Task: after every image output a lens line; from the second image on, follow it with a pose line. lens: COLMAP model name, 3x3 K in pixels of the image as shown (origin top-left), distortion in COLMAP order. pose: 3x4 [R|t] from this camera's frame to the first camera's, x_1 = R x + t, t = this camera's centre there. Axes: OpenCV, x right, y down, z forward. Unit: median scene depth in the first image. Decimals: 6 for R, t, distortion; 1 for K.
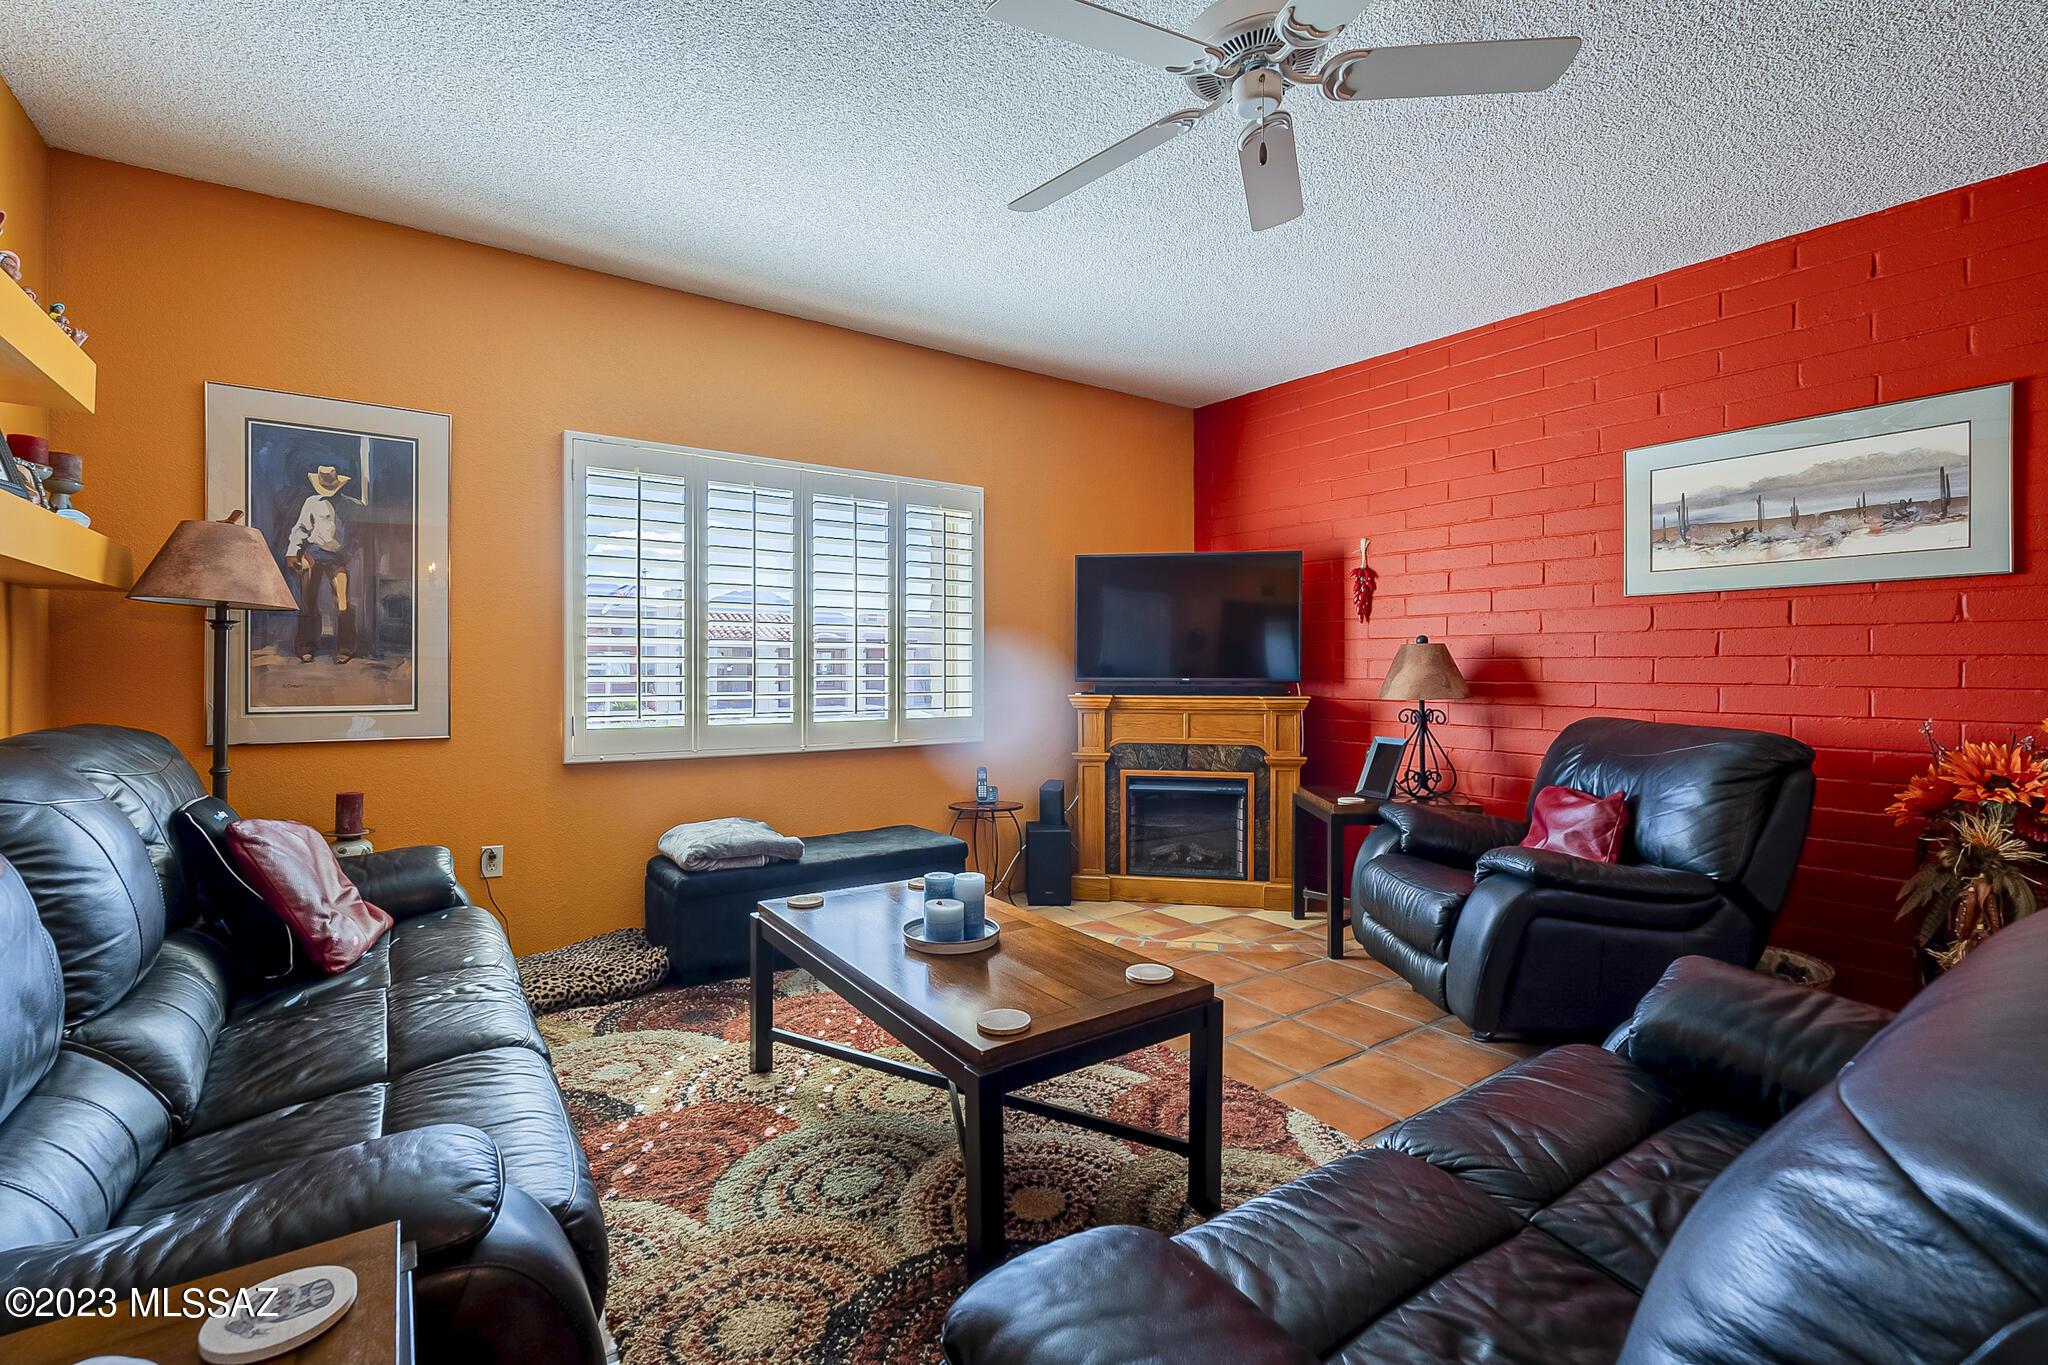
lens RADIAL K [[902.3, 0, 1033.2], [0, 902.3, 675.9], [0, 0, 1]] dist [-0.002737, -0.000645]
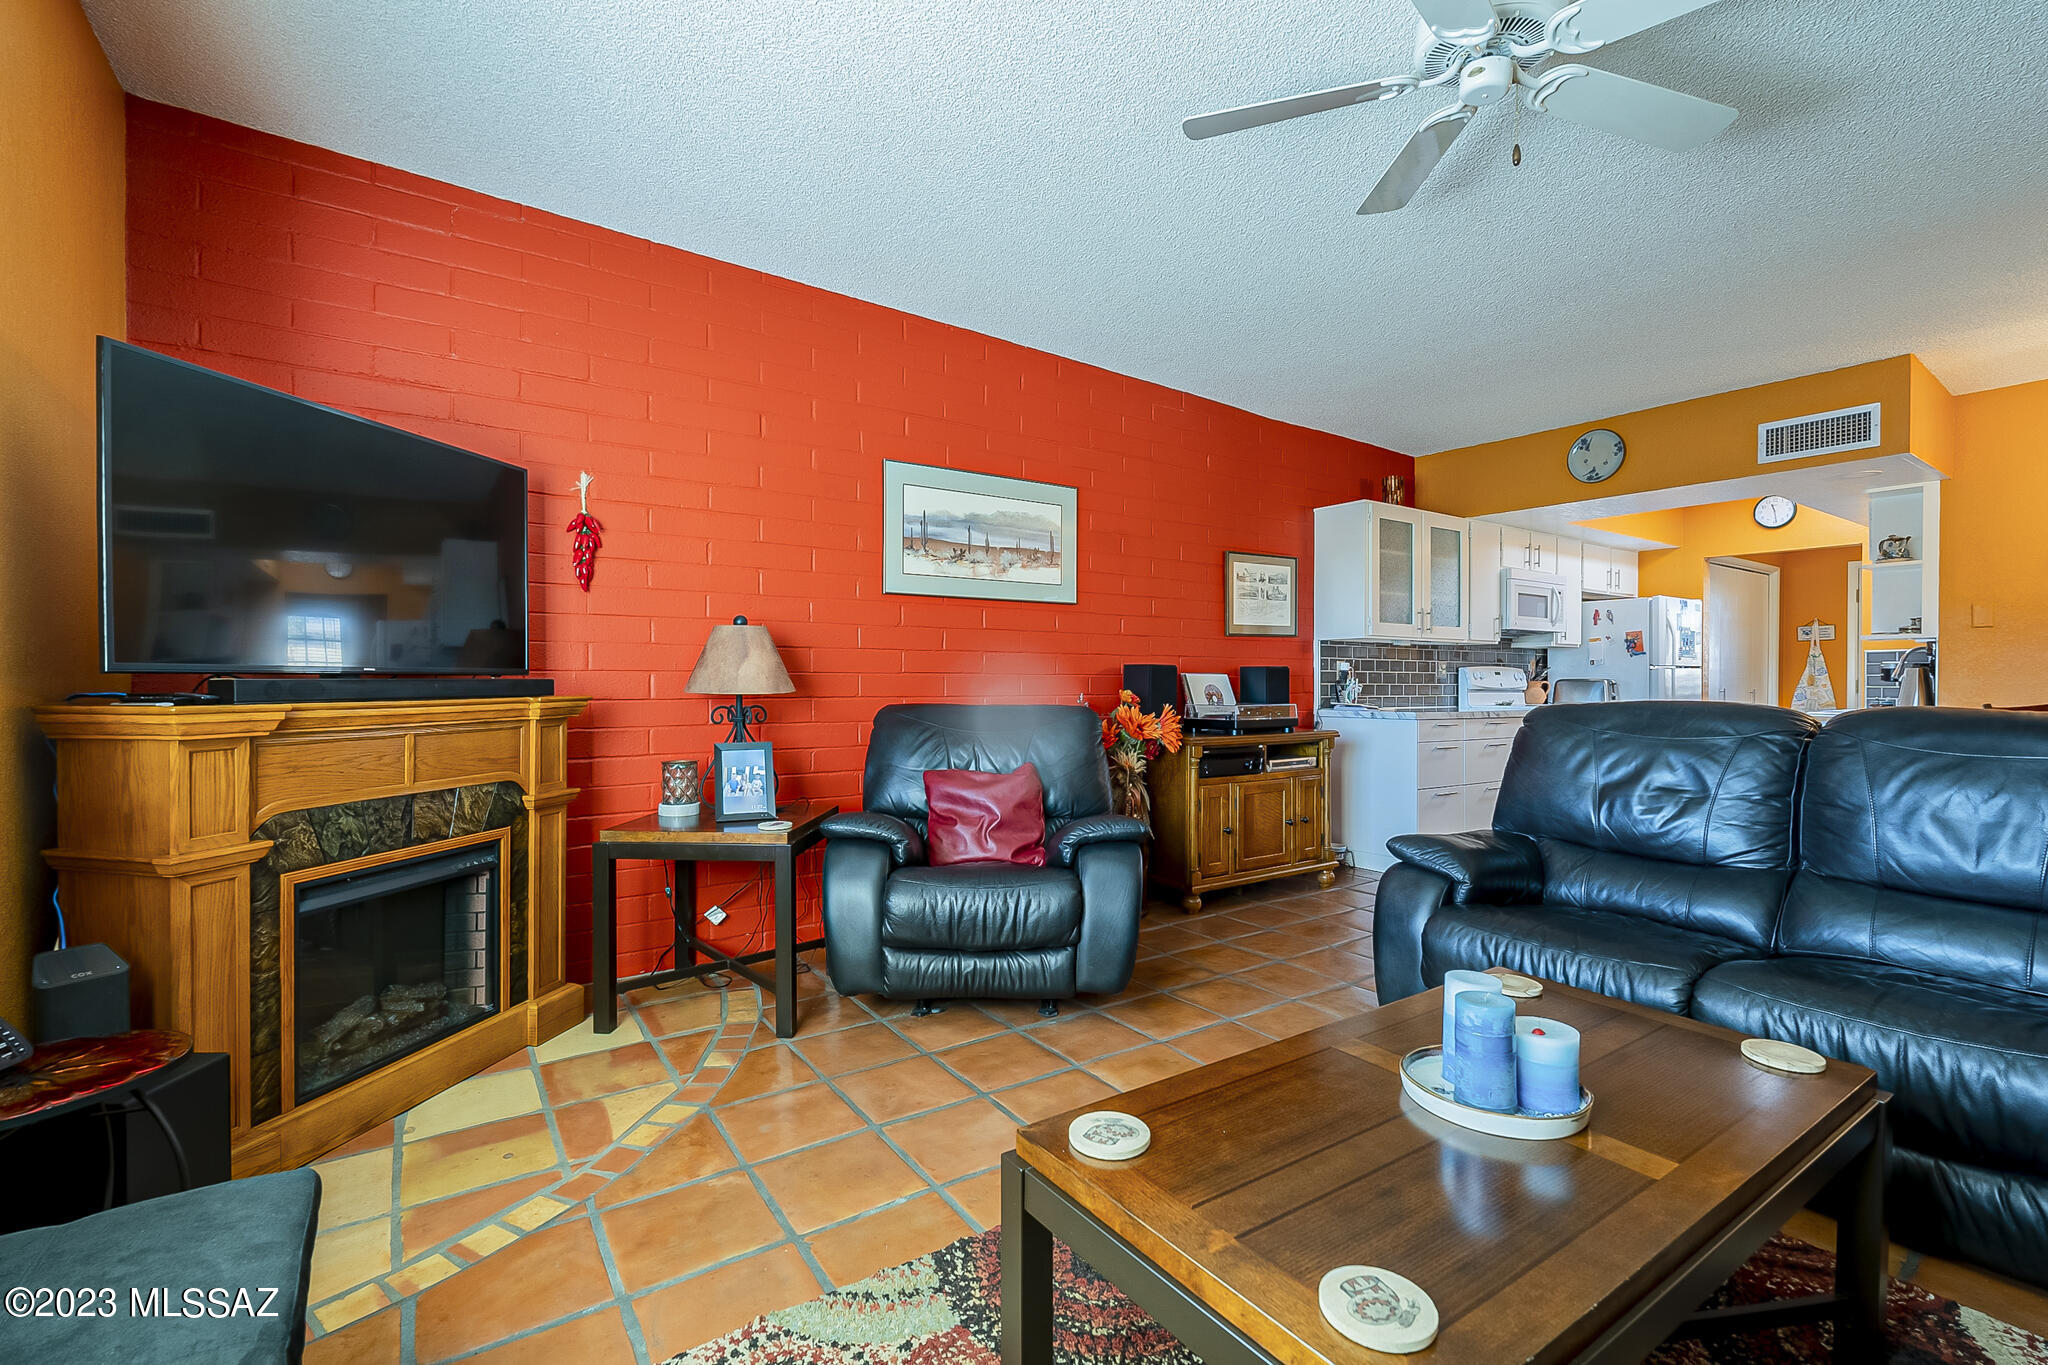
lens RADIAL K [[902.3, 0, 1025.4], [0, 902.3, 667.7], [0, 0, 1]] dist [-0.002737, -0.000645]
pose [[0.017778, 0.007957, 0.999810, -0.438280], [0.007246, 0.999941, -0.008087, 0.012489], [-0.999816, 0.007389, 0.017719, 0.822974]]
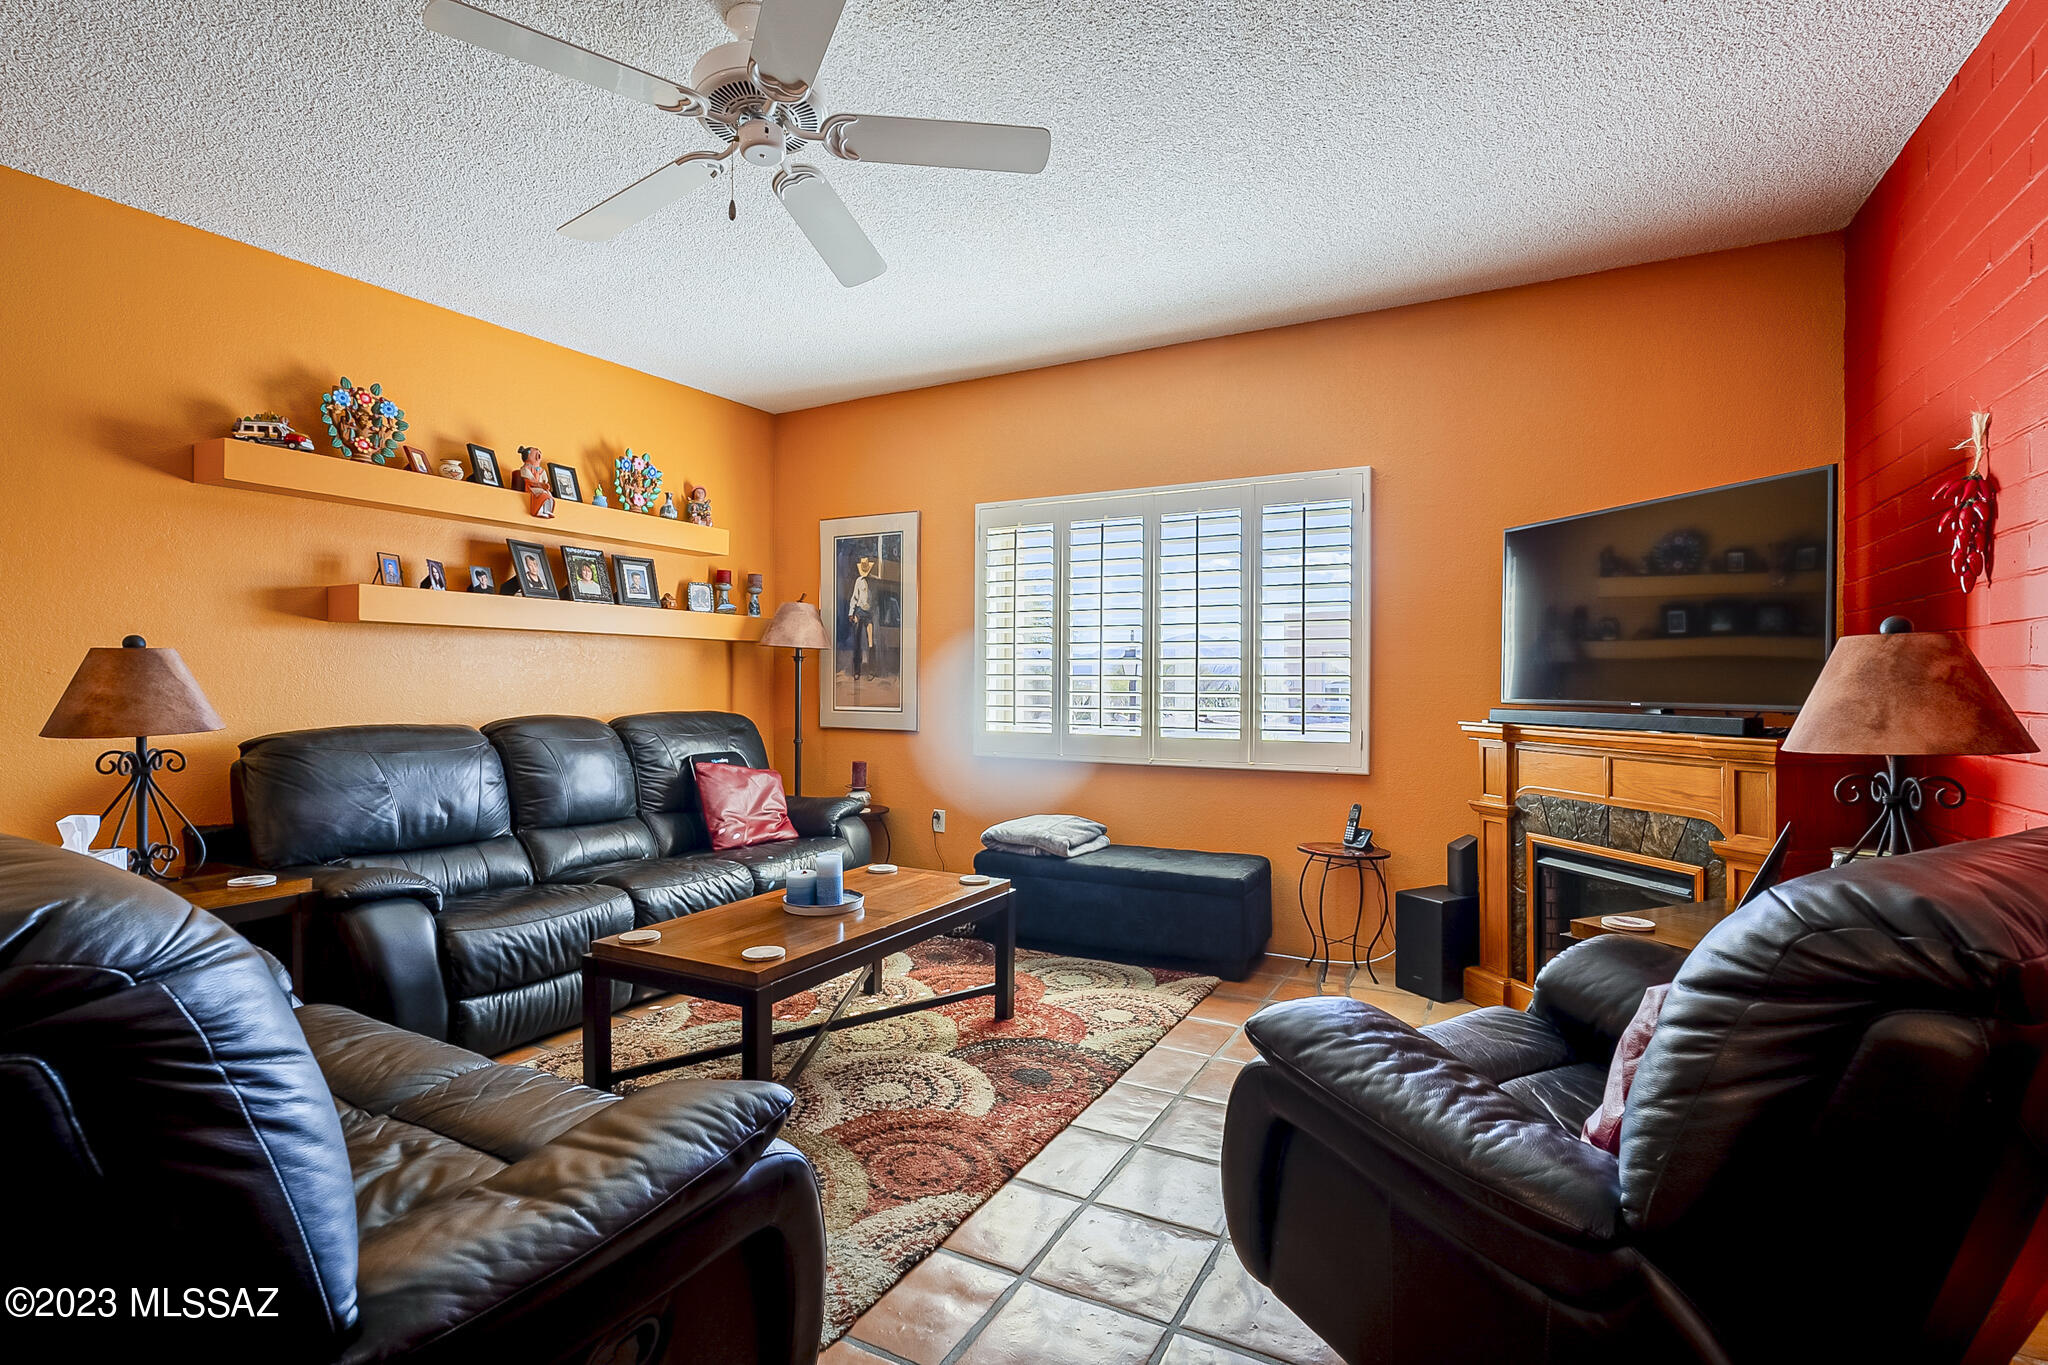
lens RADIAL K [[967.2, 0, 1022.0], [0, 967.2, 683.7], [0, 0, 1]] dist [-0.004428, 0.000699]
pose [[0.439566, 0.001717, -0.898209, 0.771154], [-0.009986, 0.999946, -0.002975, -0.005033], [0.898155, 0.010277, 0.439559, 0.426349]]
